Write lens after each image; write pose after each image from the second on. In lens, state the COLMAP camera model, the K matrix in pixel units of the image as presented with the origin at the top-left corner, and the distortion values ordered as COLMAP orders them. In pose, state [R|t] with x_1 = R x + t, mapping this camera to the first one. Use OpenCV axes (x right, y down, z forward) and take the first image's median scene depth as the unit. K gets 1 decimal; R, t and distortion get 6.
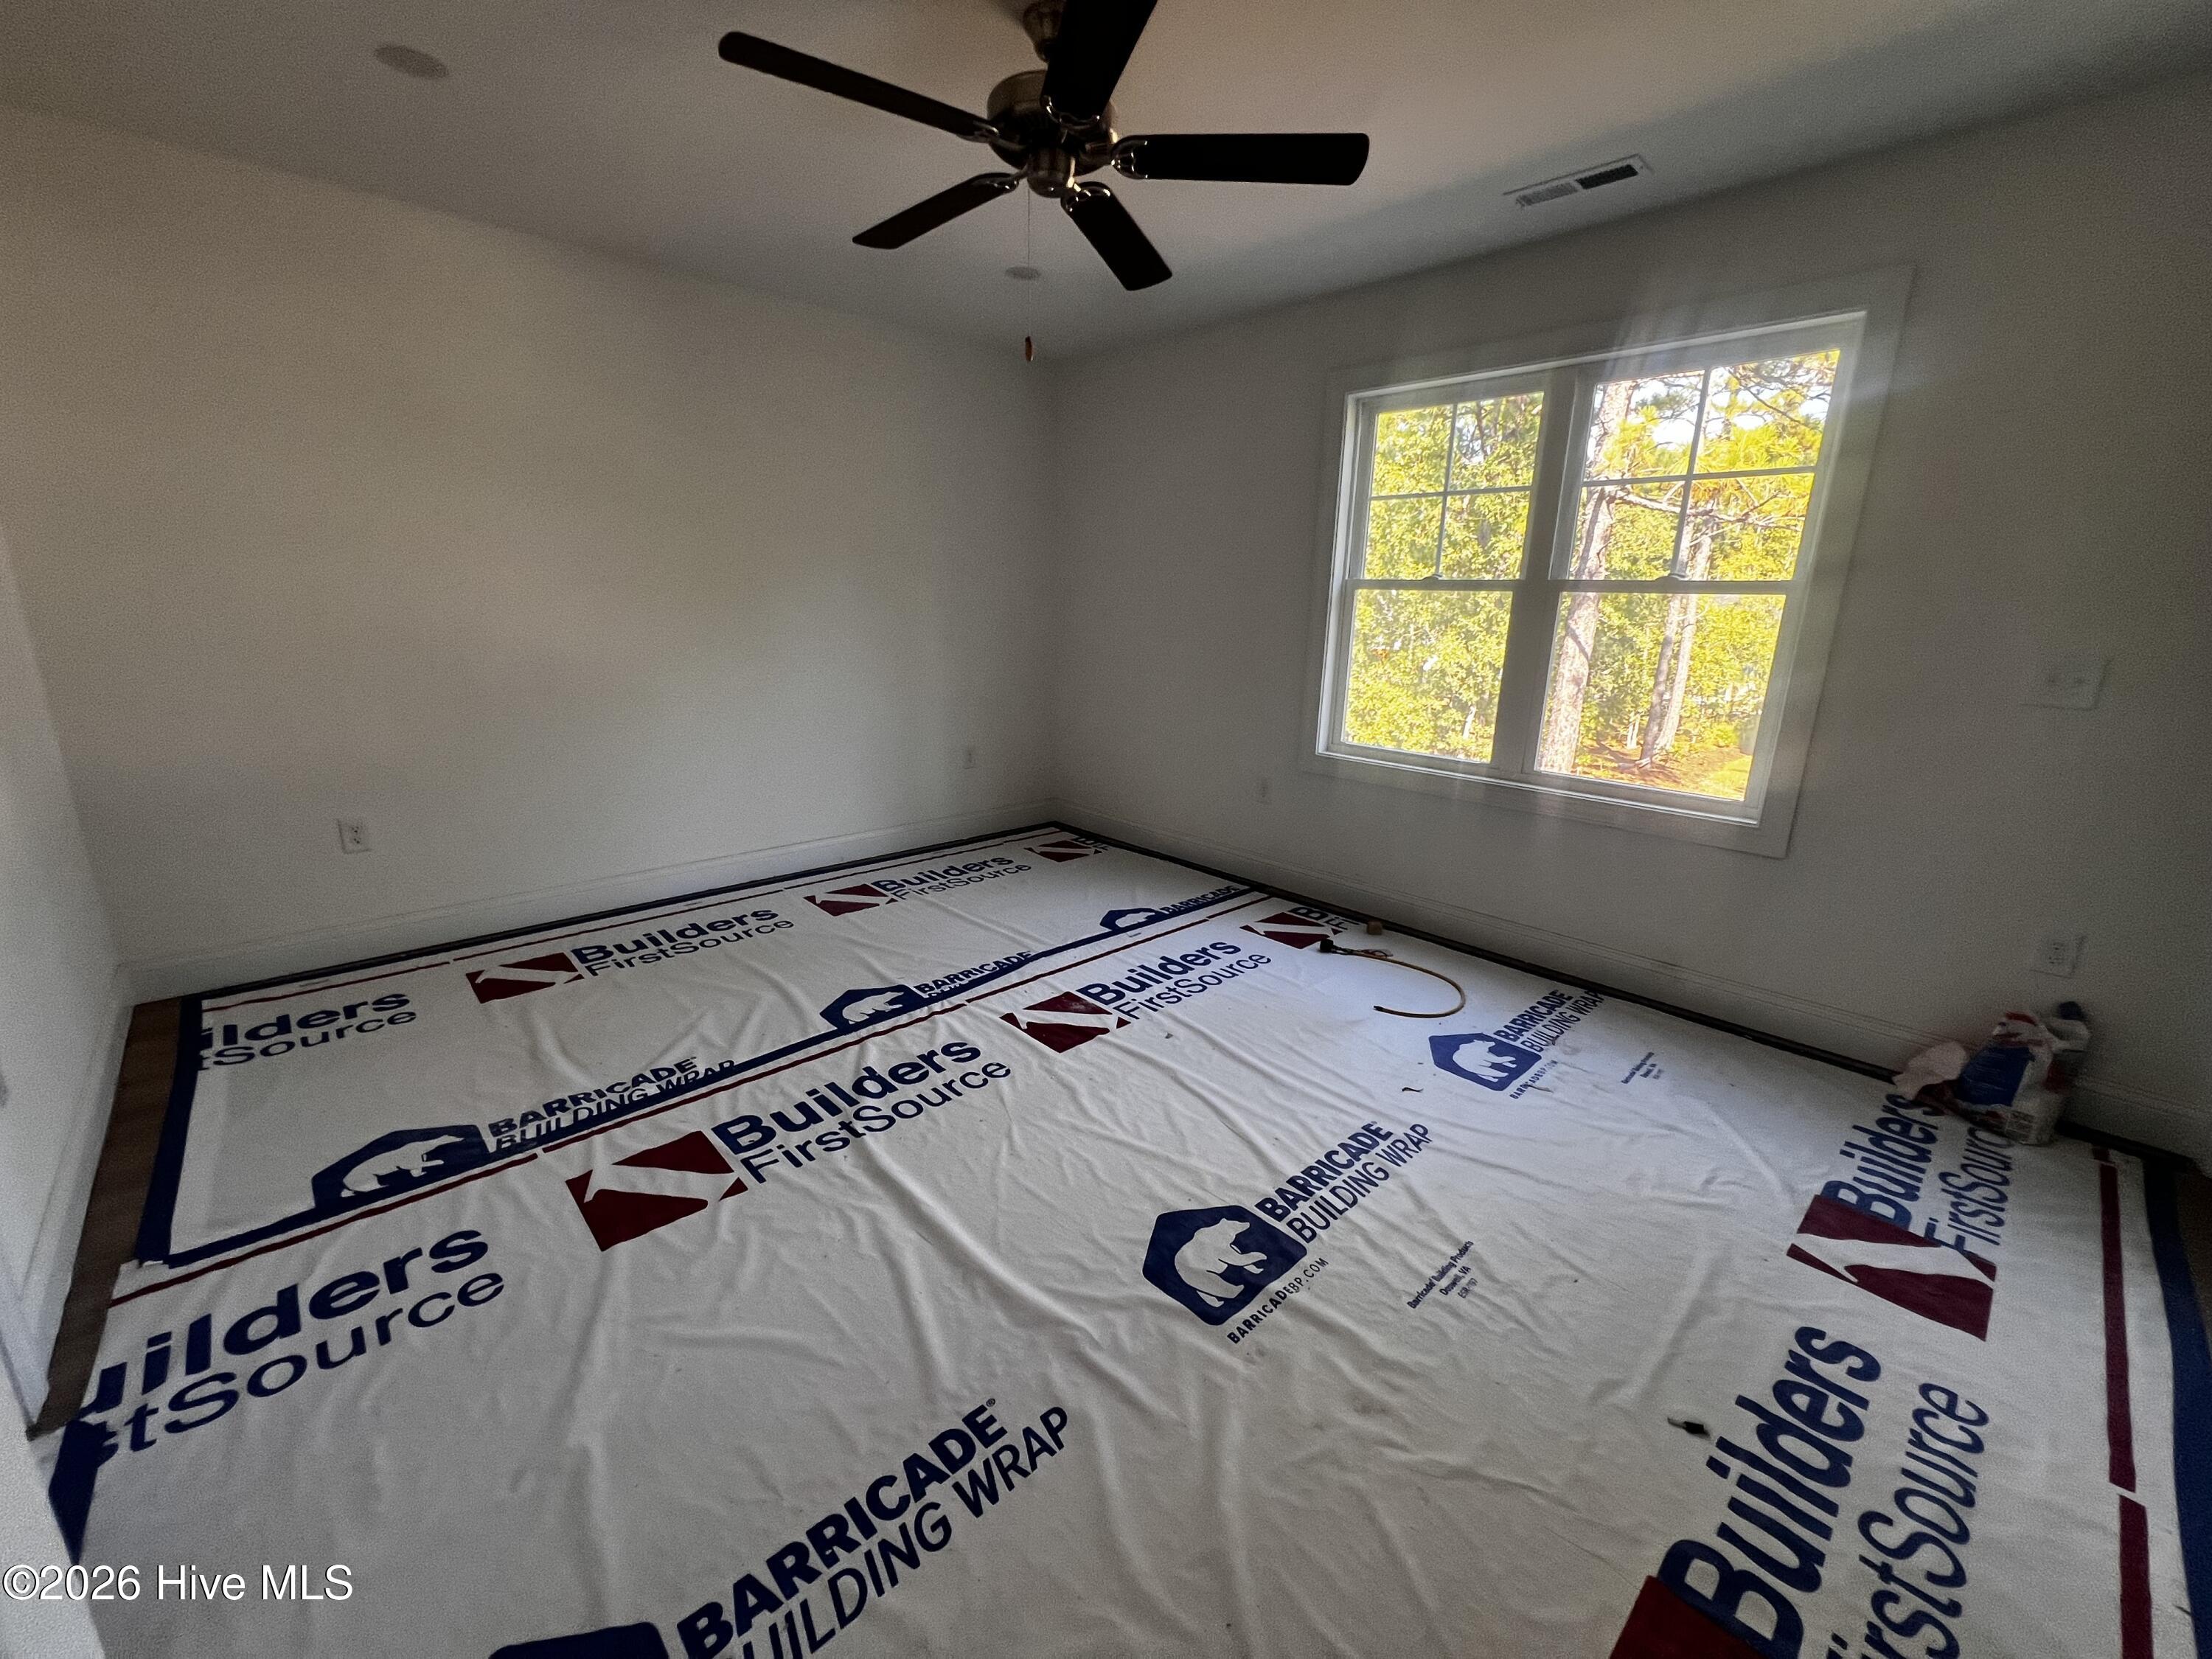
lens RADIAL K [[894.0, 0, 1096.2], [0, 894.0, 823.8], [0, 0, 1]] dist [-0.001309, 0.000033]
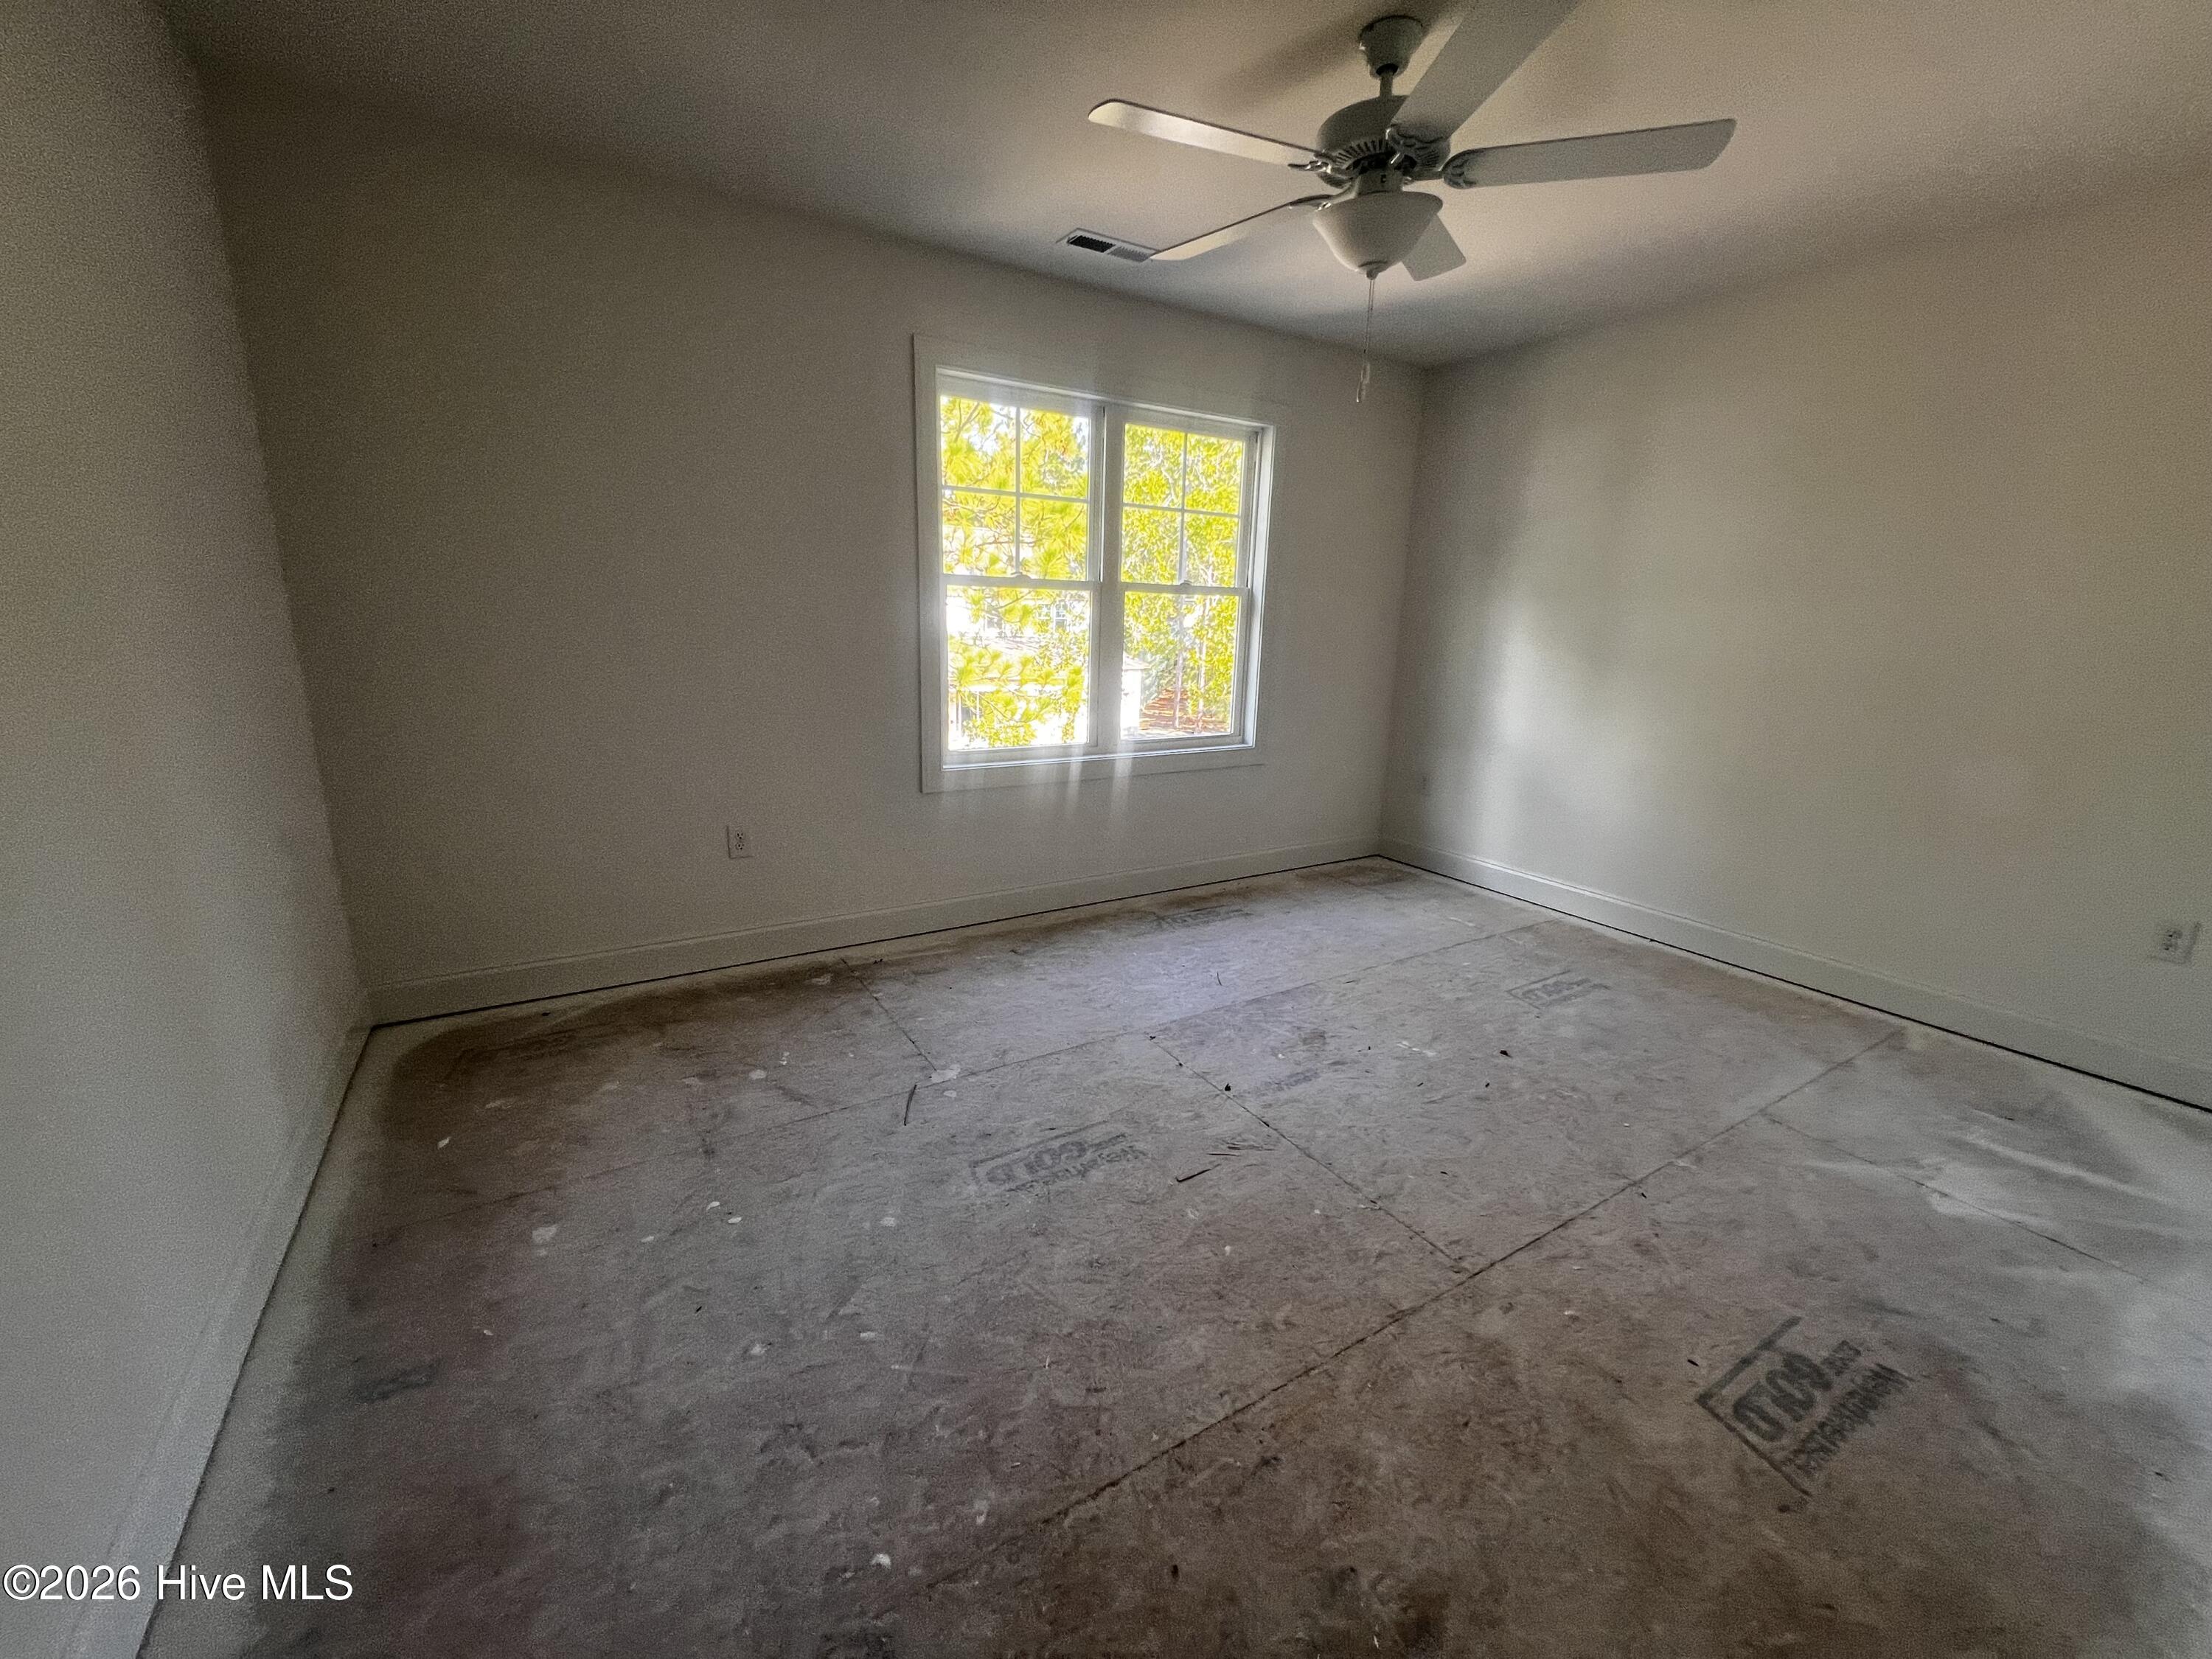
lens RADIAL K [[894.0, 0, 1096.2], [0, 894.0, 823.8], [0, 0, 1]] dist [-0.001309, 0.000033]
pose [[0.198243, -0.253486, 0.946808, -0.852576], [0.215048, 0.953691, 0.210302, -0.263622], [-0.956271, 0.161918, 0.243574, 0.932897]]
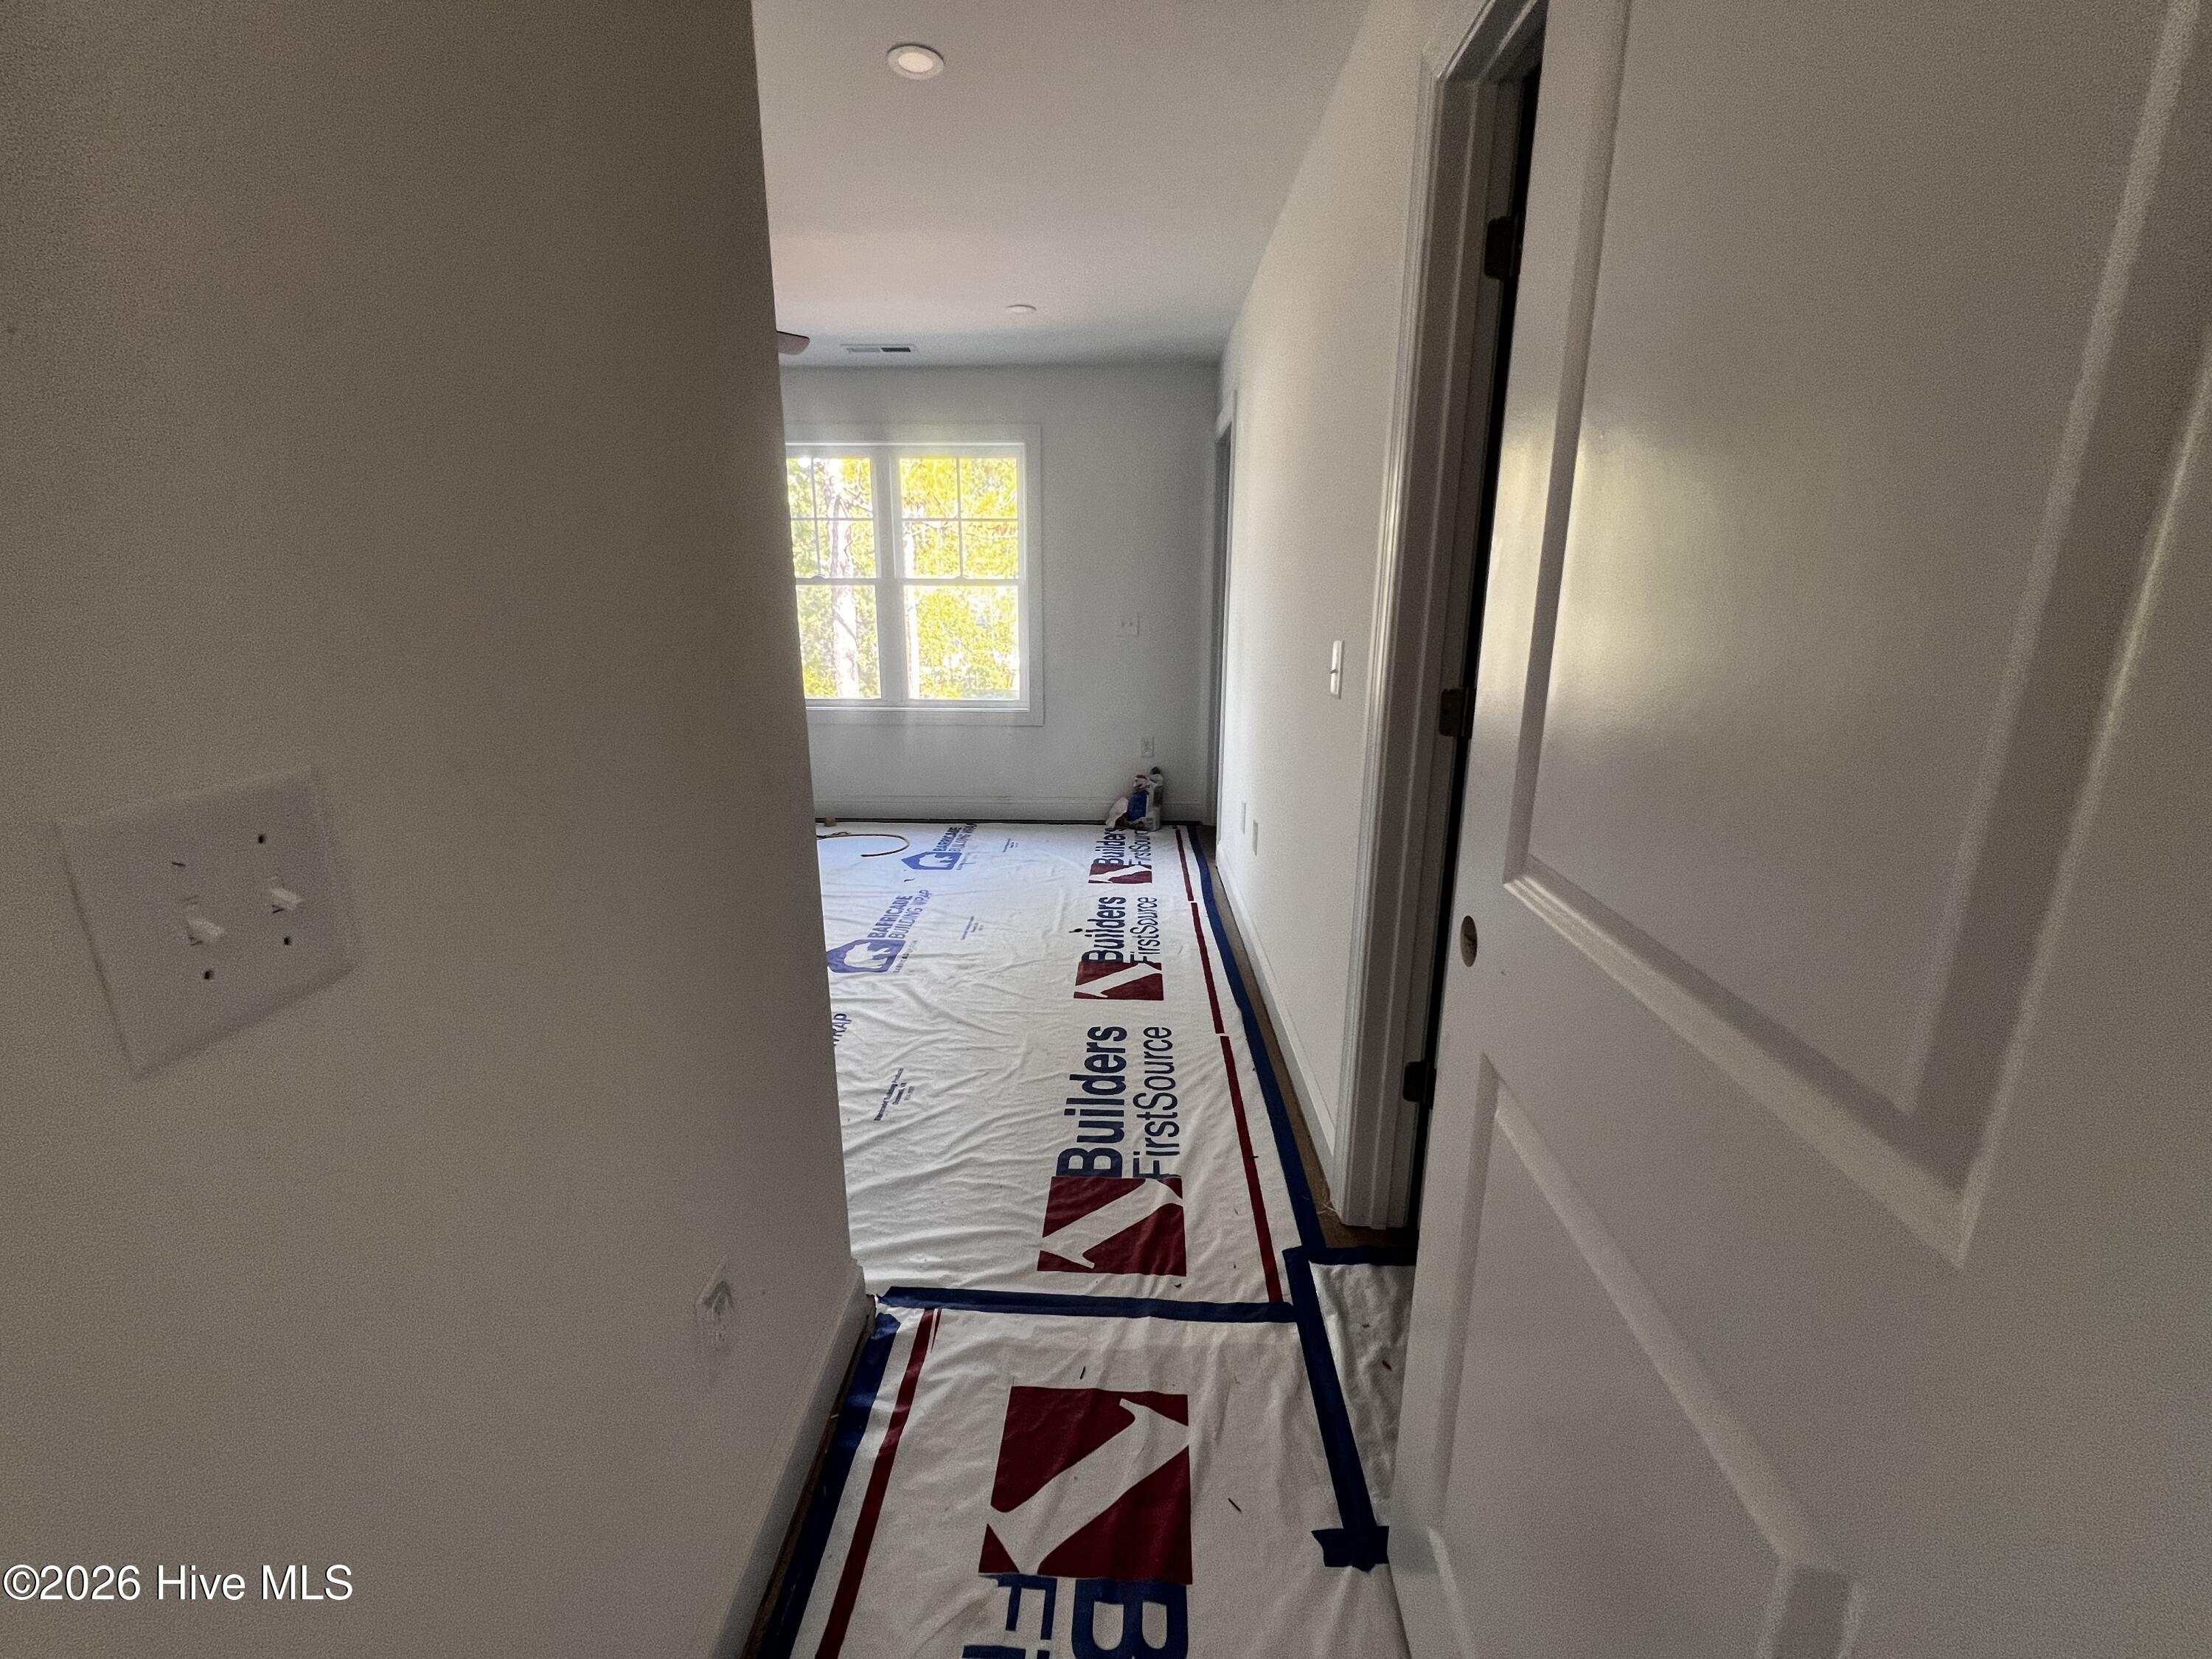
lens RADIAL K [[894.0, 0, 1096.2], [0, 894.0, 823.8], [0, 0, 1]] dist [-0.001309, 0.000033]
pose [[0.707858, -0.186871, 0.681188, -0.494217], [0.178862, 0.980360, 0.083079, 0.105948], [-0.683334, 0.063030, 0.727380, -0.454203]]
